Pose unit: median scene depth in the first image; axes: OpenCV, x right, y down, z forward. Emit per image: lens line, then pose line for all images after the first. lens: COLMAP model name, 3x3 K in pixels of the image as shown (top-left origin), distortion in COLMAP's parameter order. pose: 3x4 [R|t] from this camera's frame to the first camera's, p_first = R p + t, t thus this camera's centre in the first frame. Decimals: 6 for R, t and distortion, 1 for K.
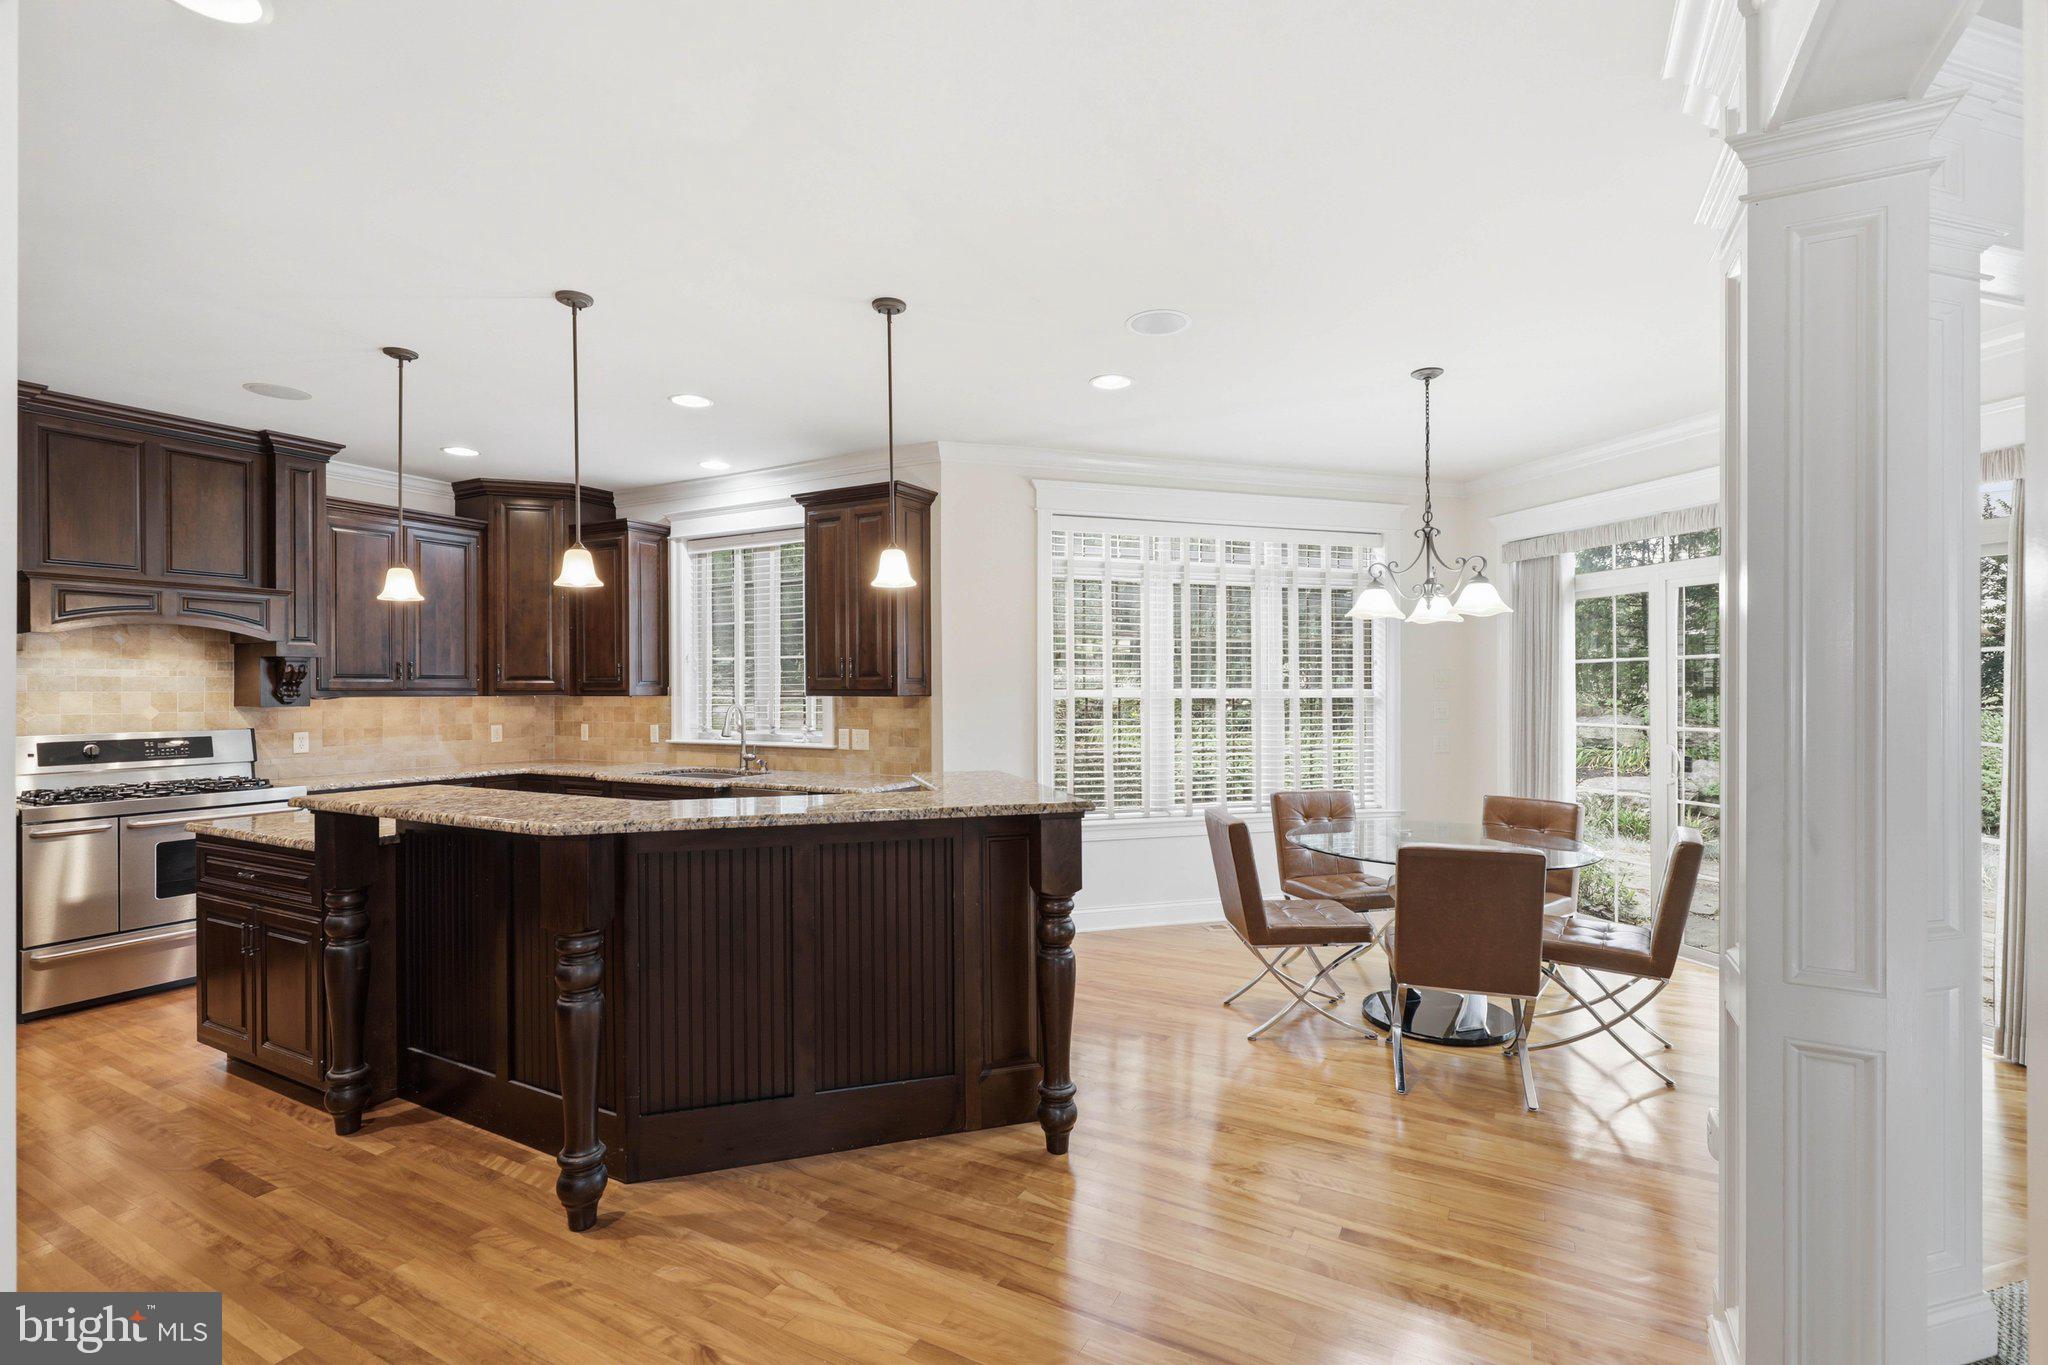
lens RADIAL K [[932.4, 0, 1040.7], [0, 932.4, 683.7], [0, 0, 1]] dist [-0.000892, 0.001222]
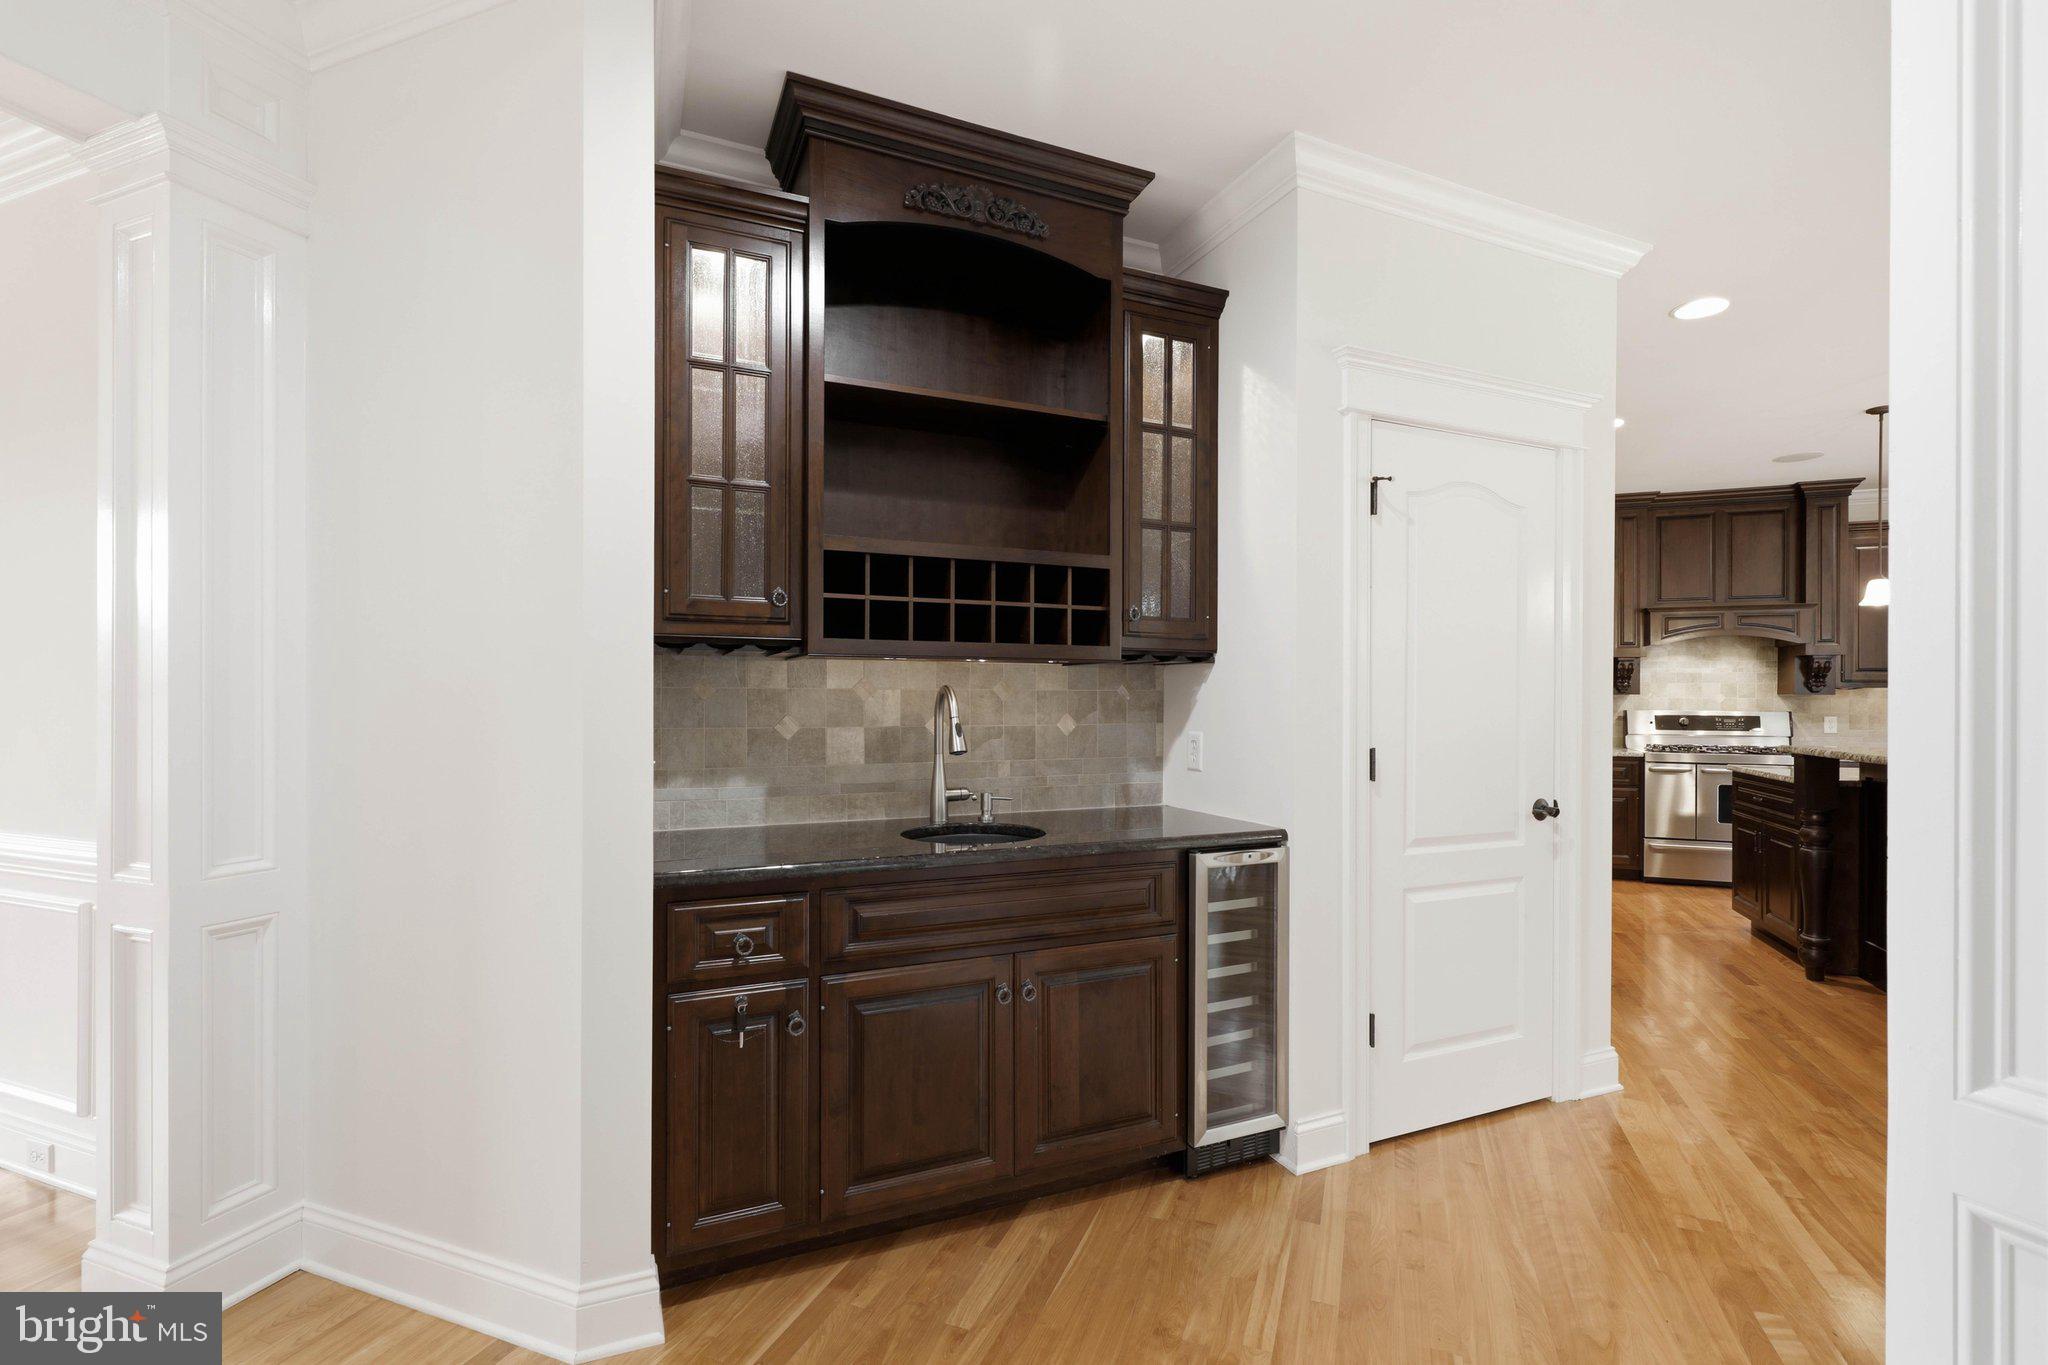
lens RADIAL K [[932.4, 0, 1029.1], [0, 932.4, 696.0], [0, 0, 1]] dist [-0.000892, 0.001222]
pose [[0.135229, 0.003330, -0.990809, 0.342327], [-0.001301, 0.999994, 0.003183, 0.026630], [0.990814, 0.000858, 0.135233, -0.261968]]
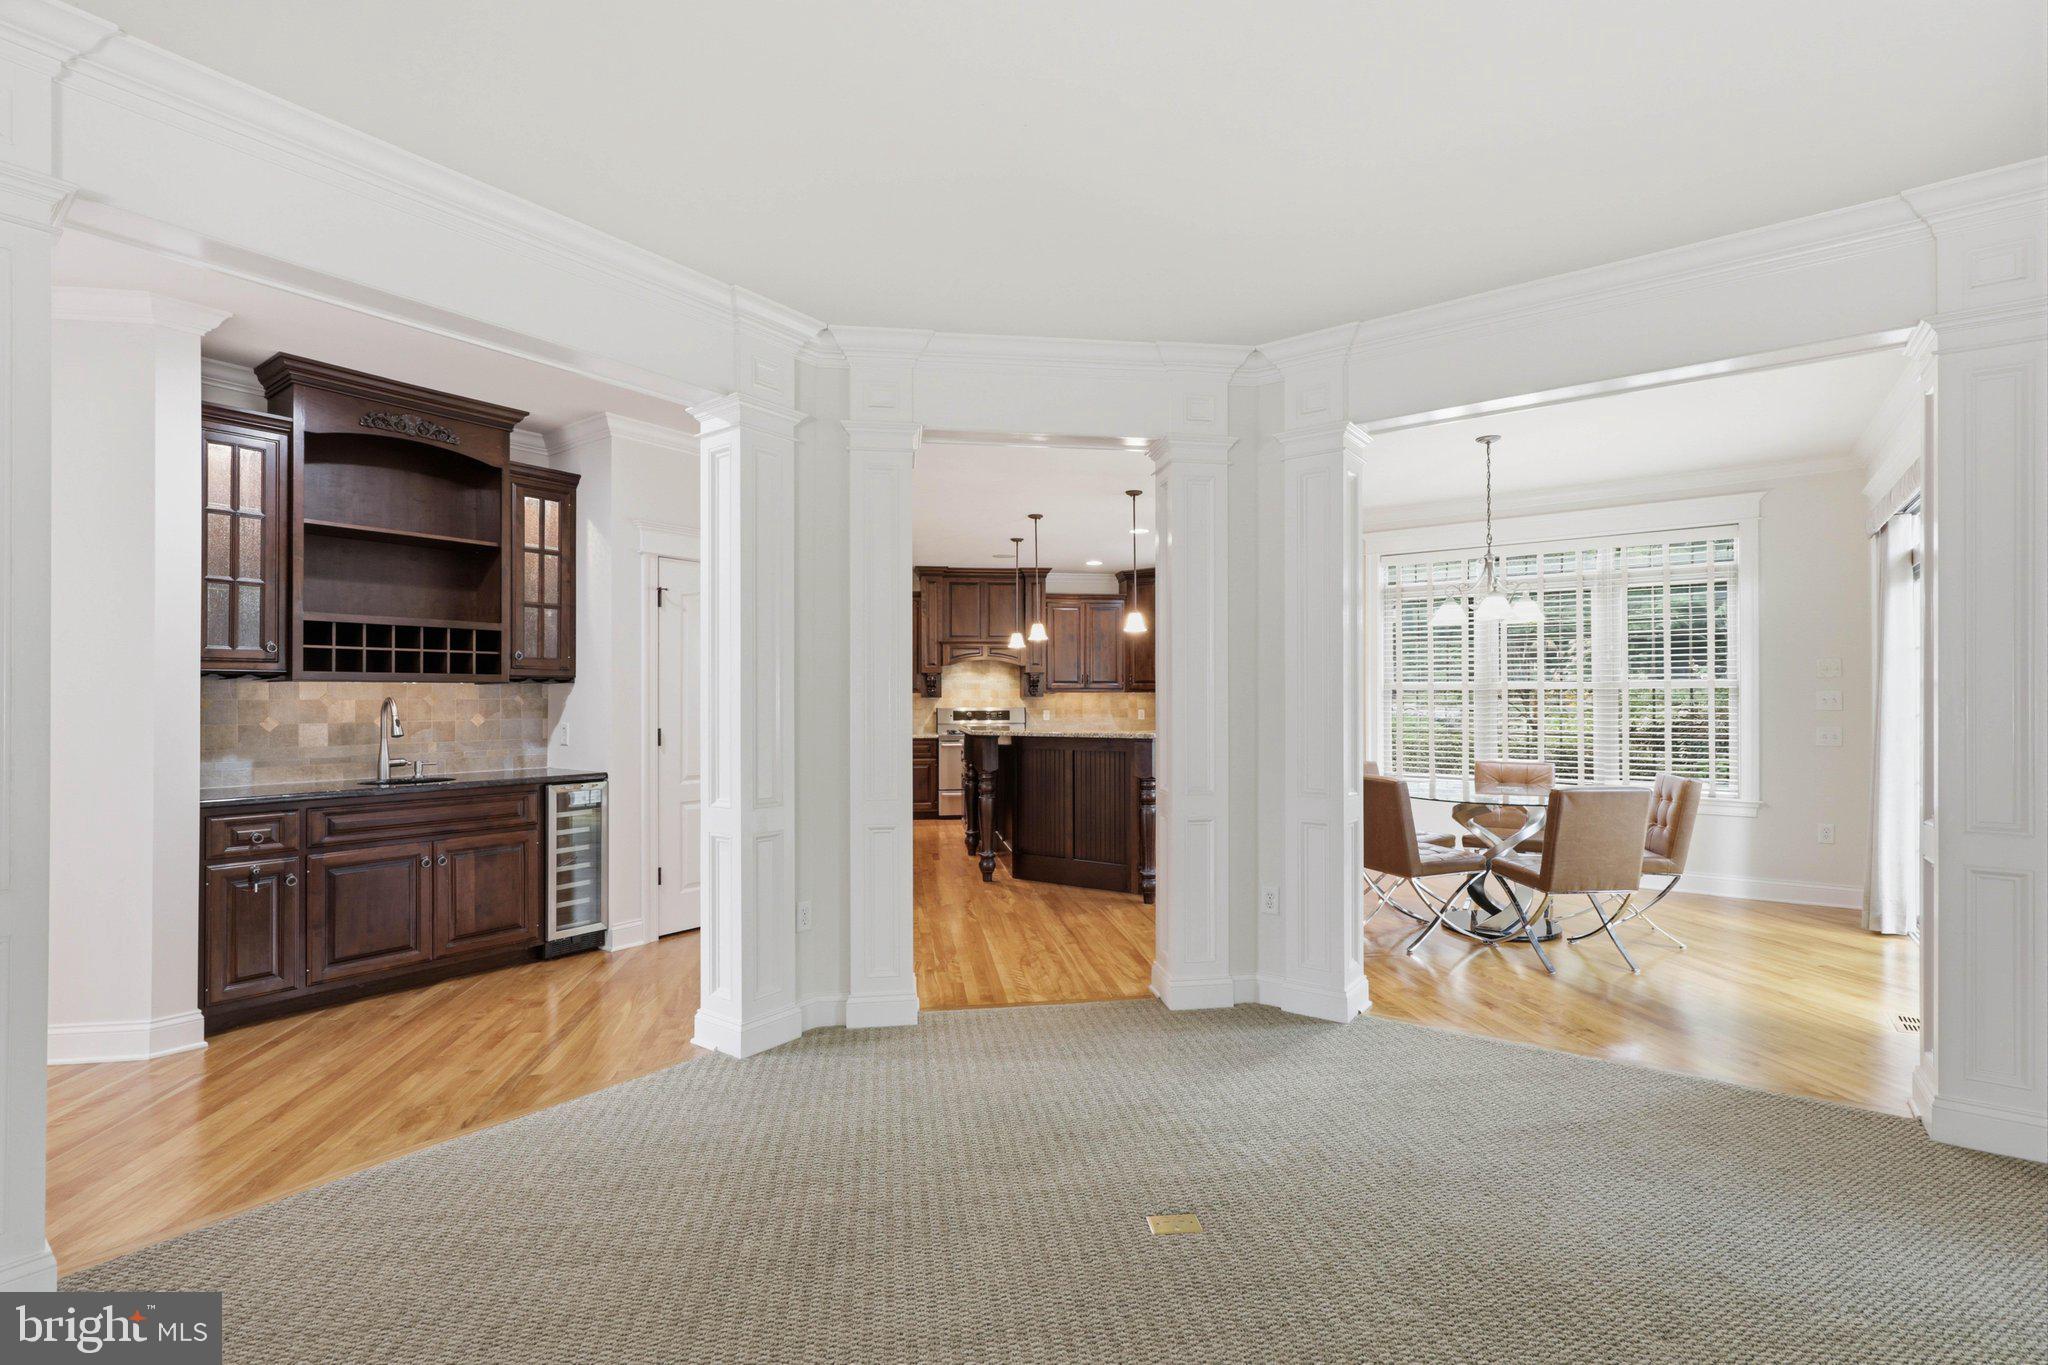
lens RADIAL K [[932.4, 0, 1035.8], [0, 932.4, 687.5], [0, 0, 1]] dist [-0.000892, 0.001222]
pose [[0.605788, -0.009361, -0.795571, 0.952476], [0.004696, 0.999955, -0.008190, 0.022942], [0.795612, 0.001225, 0.605805, -0.287532]]
